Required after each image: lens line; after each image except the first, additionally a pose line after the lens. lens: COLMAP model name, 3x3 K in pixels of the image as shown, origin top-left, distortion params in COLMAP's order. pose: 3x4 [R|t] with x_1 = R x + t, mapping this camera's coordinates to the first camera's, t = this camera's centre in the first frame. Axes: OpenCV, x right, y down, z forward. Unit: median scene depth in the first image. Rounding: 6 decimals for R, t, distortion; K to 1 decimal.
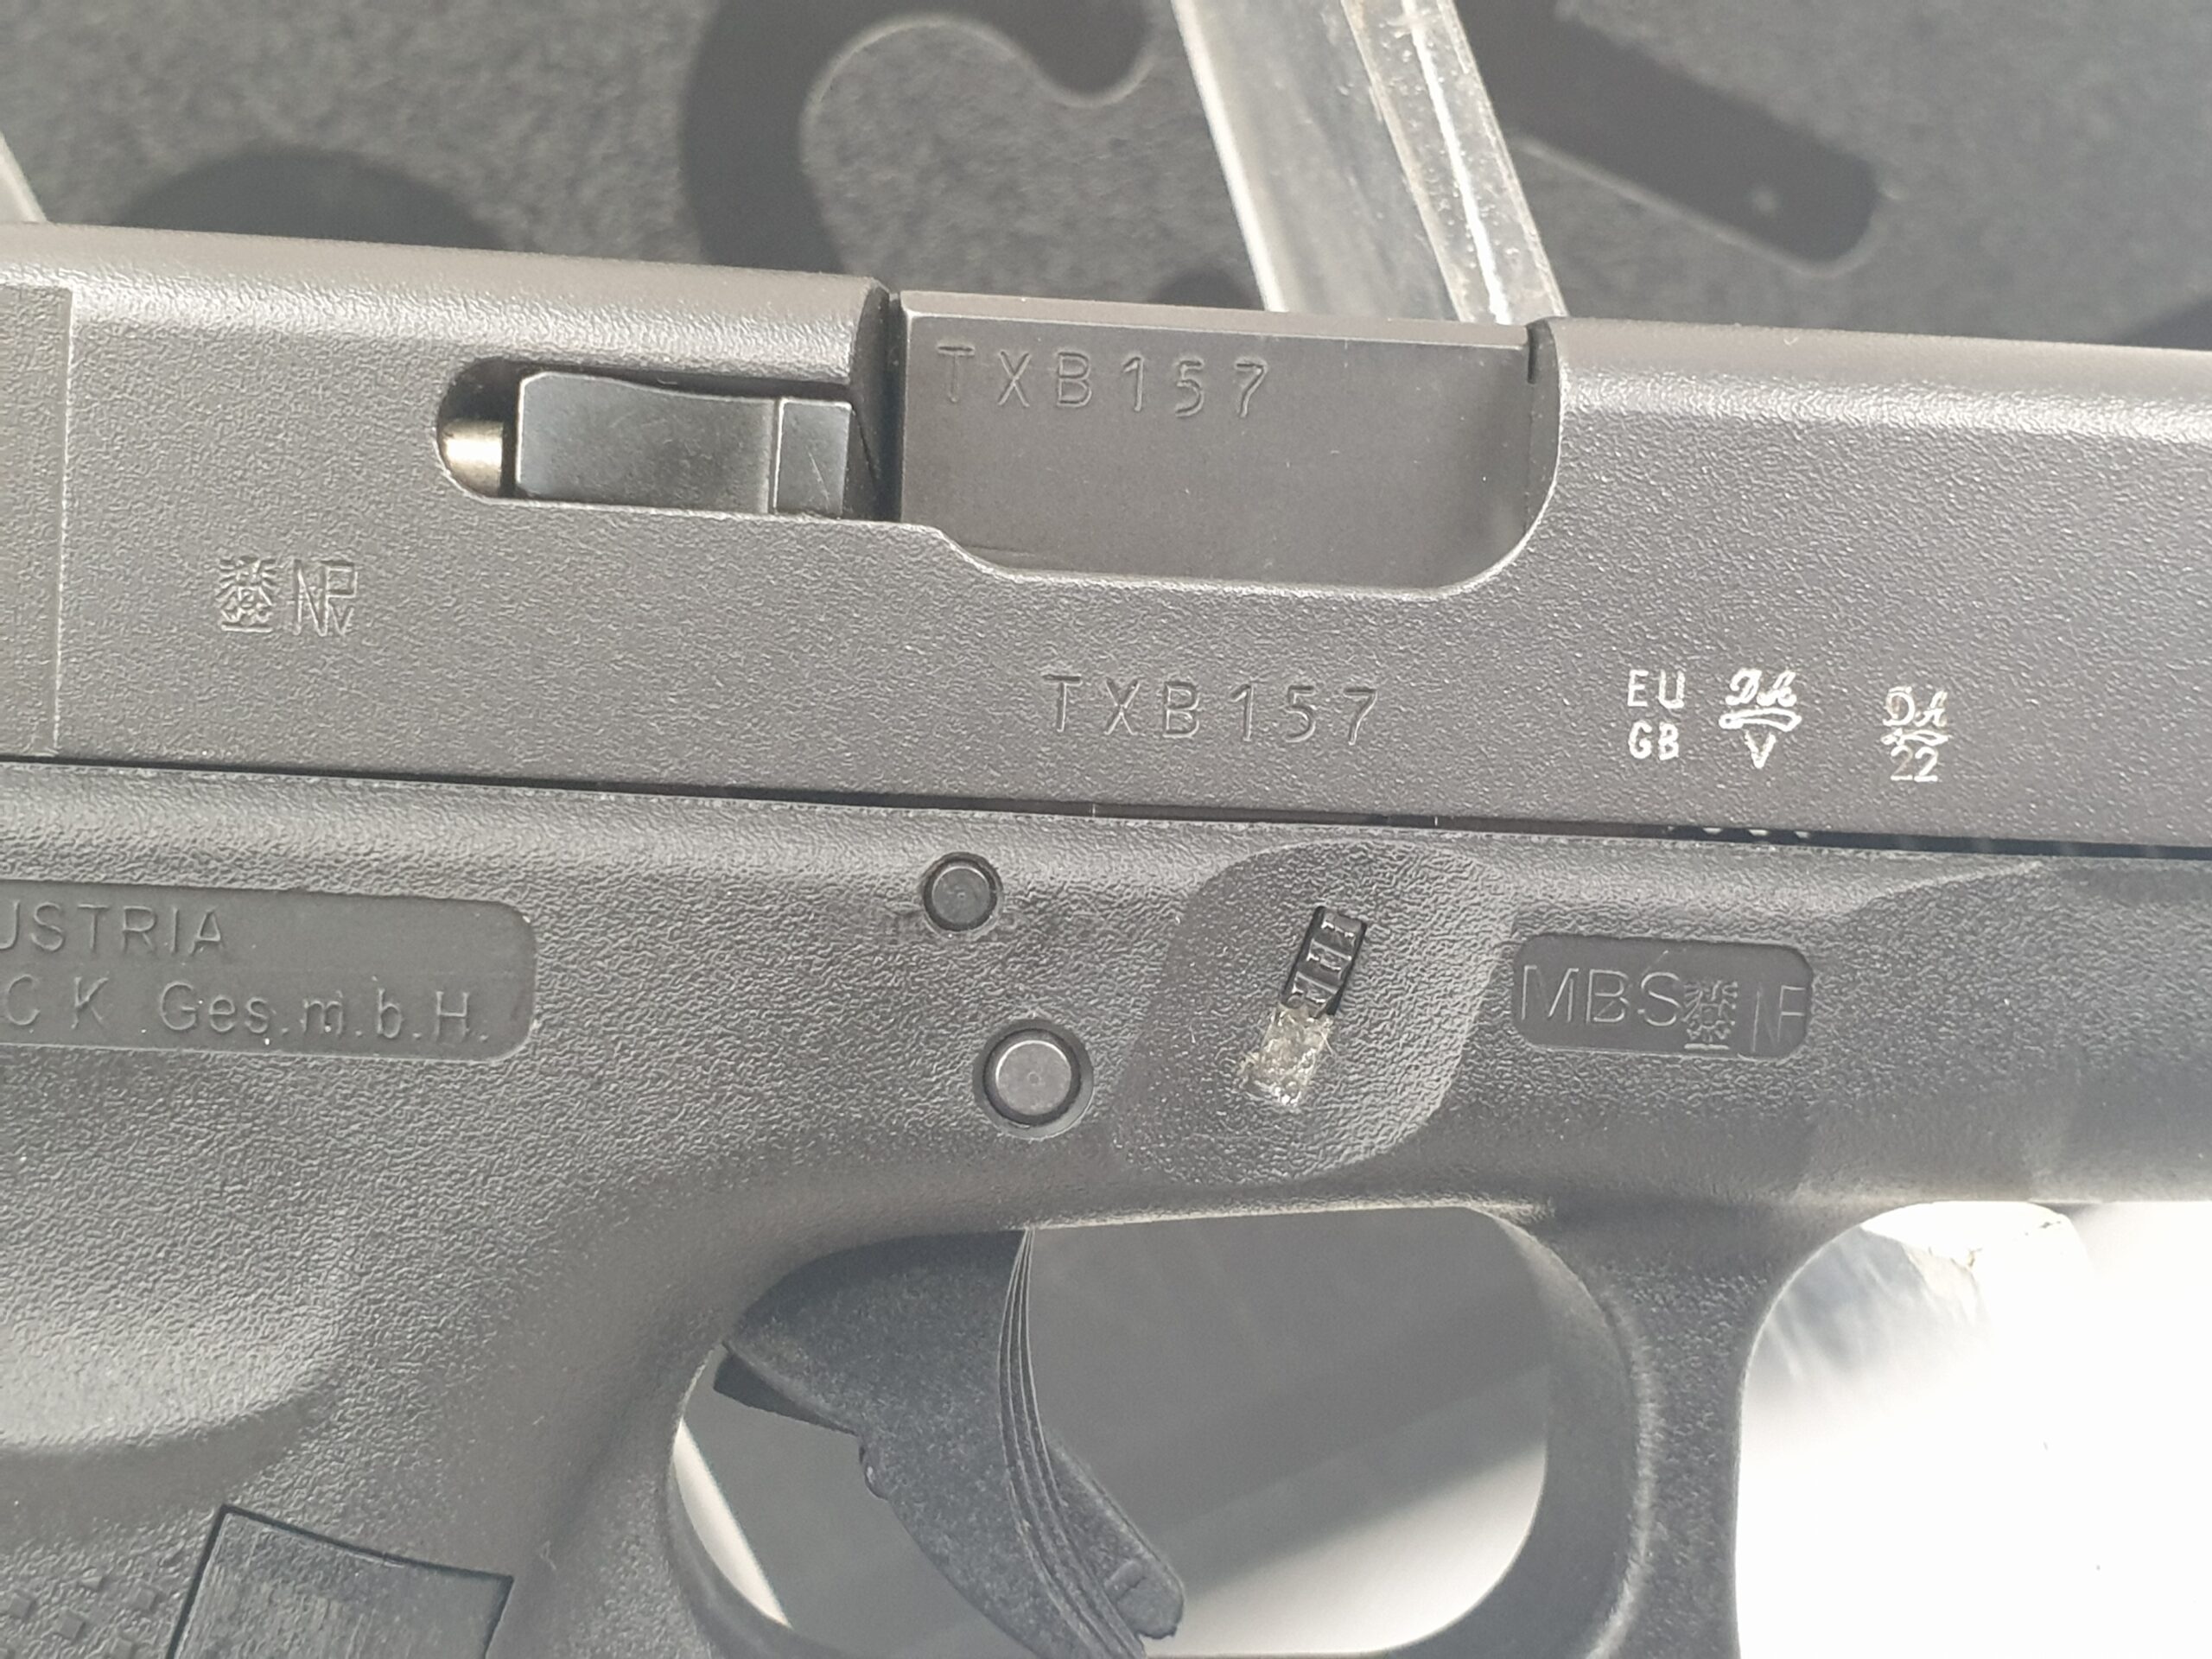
lens RADIAL K [[3478.7, 0, 1124.3], [0, 3478.7, 839.4], [0, 0, 1]] dist [0.341329, -1.915718]
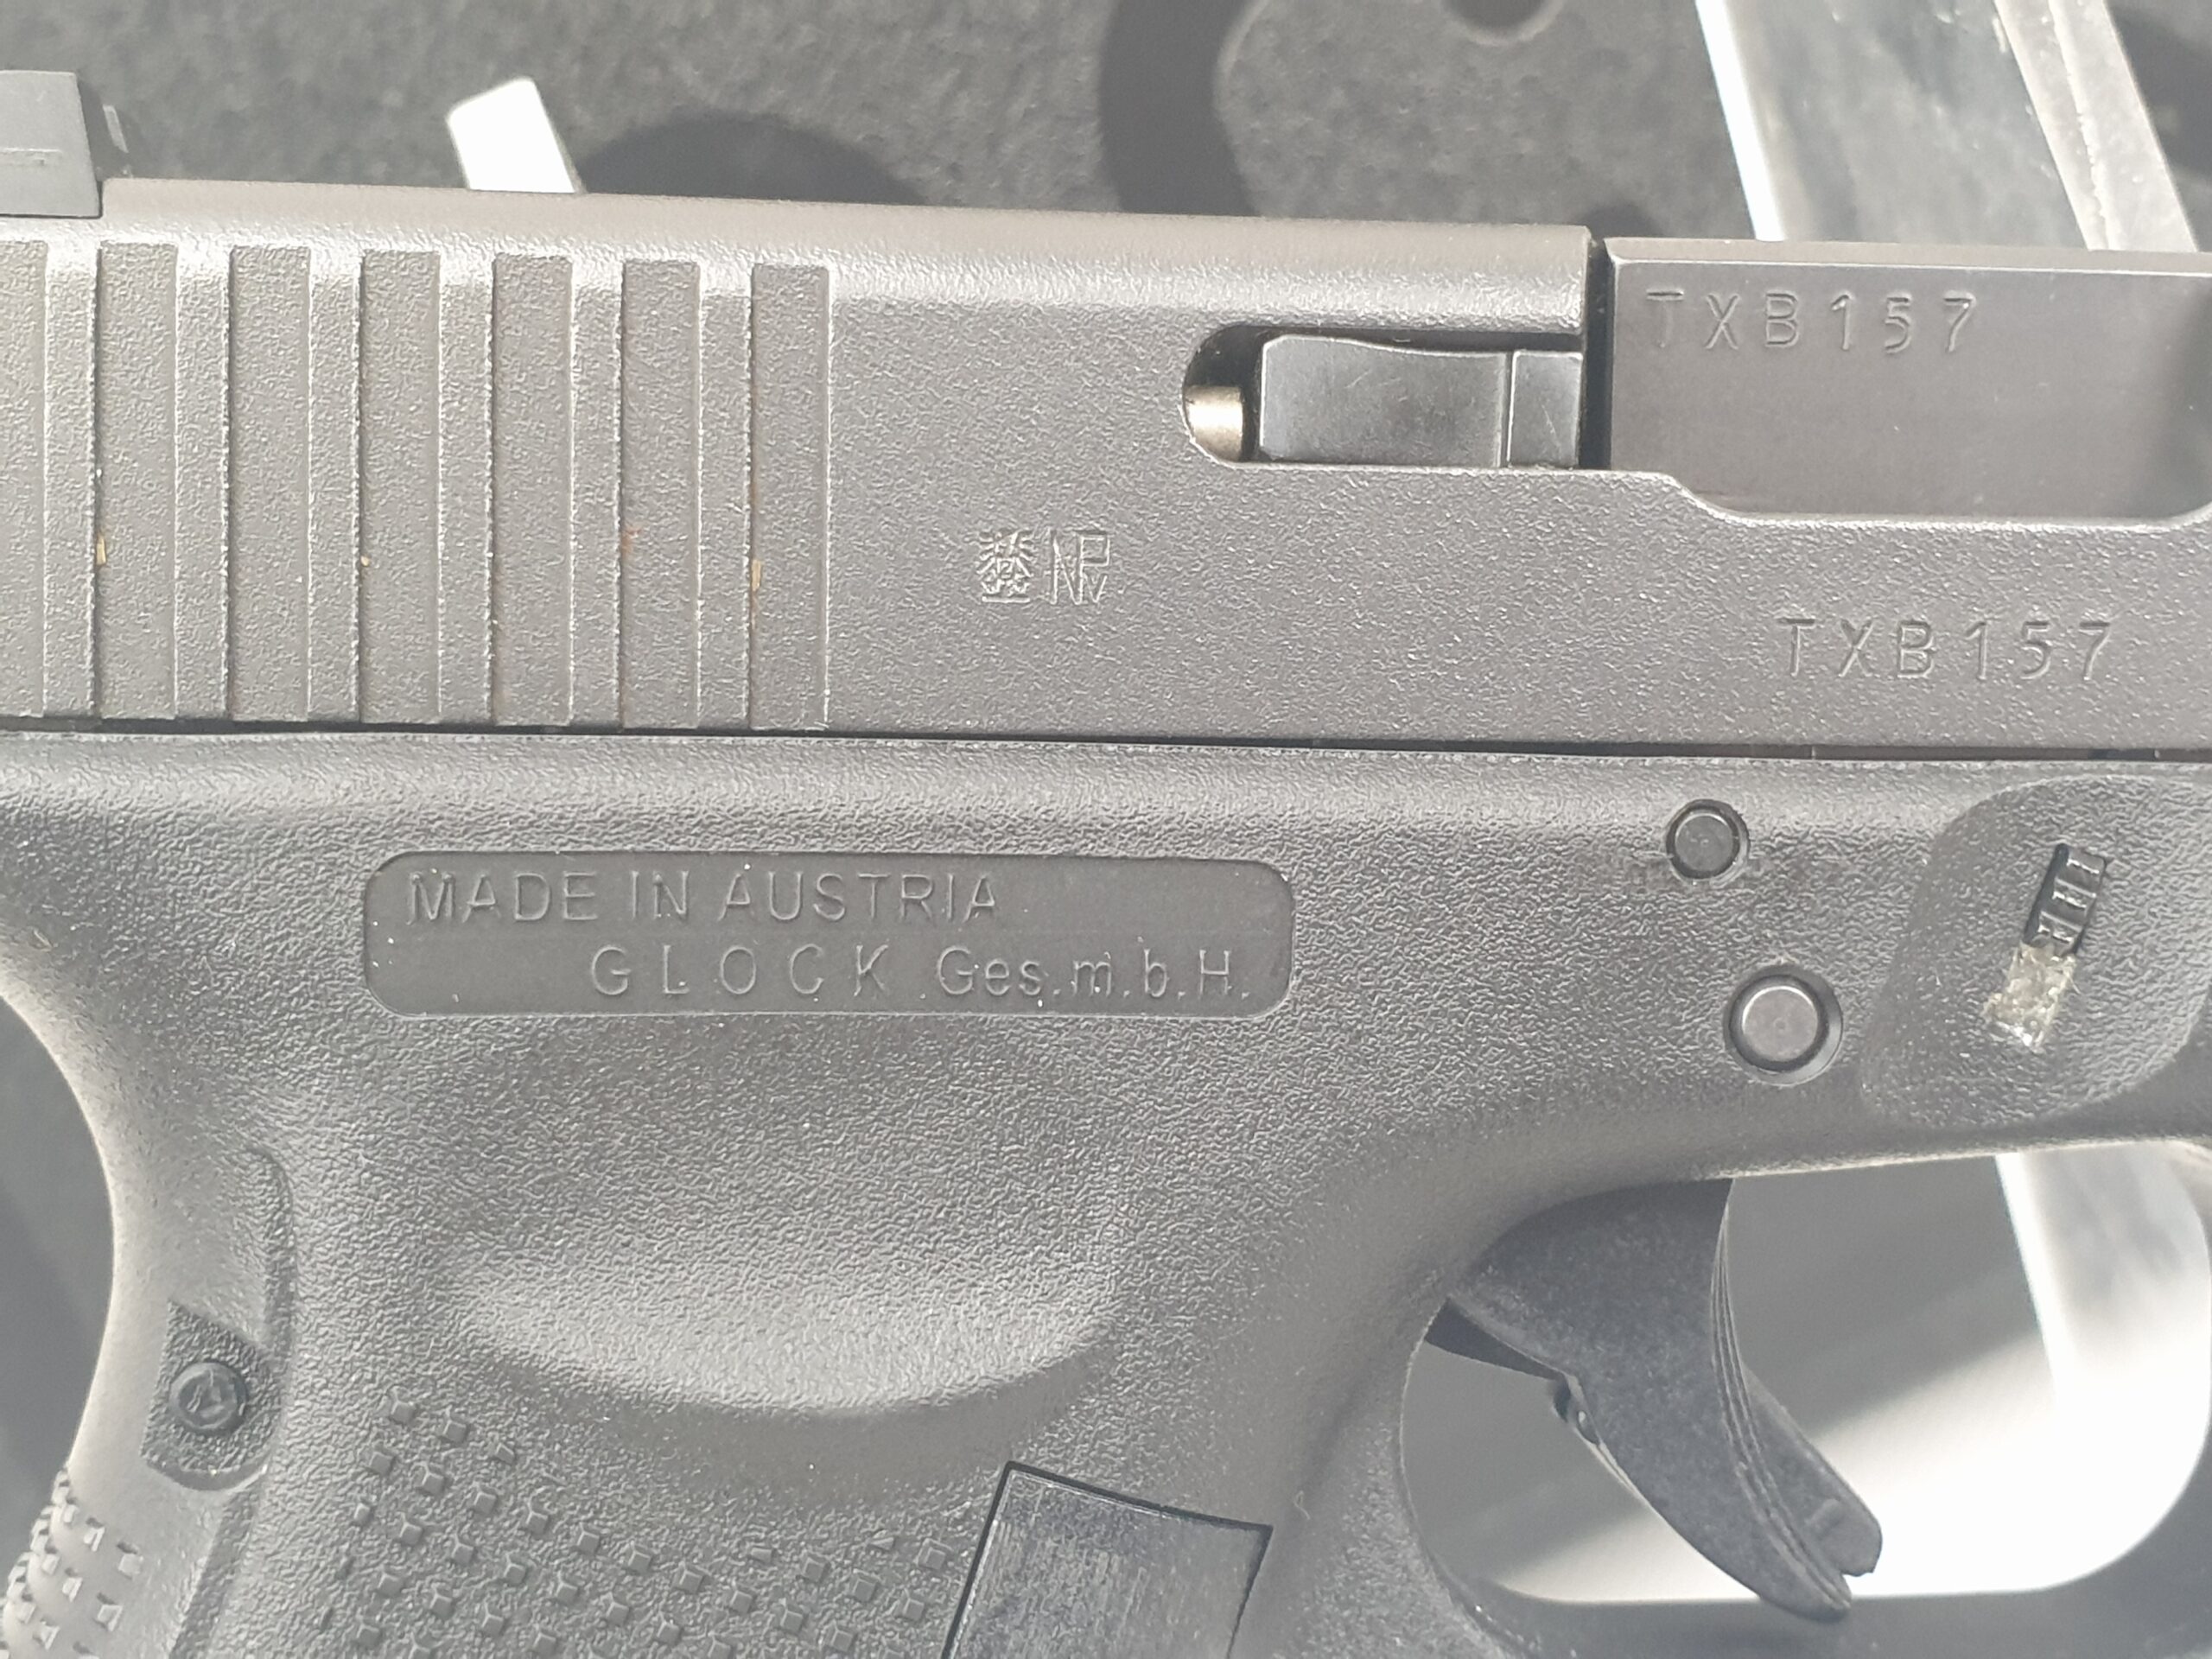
lens RADIAL K [[3470.2, 0, 1134.9], [0, 3470.2, 817.0], [0, 0, 1]] dist [0.365188, -2.251742]
pose [[0.999381, -0.027354, -0.022110, -0.188569], [0.027624, 0.999546, 0.012019, -0.007870], [0.021771, -0.012622, 0.999683, -0.004857]]
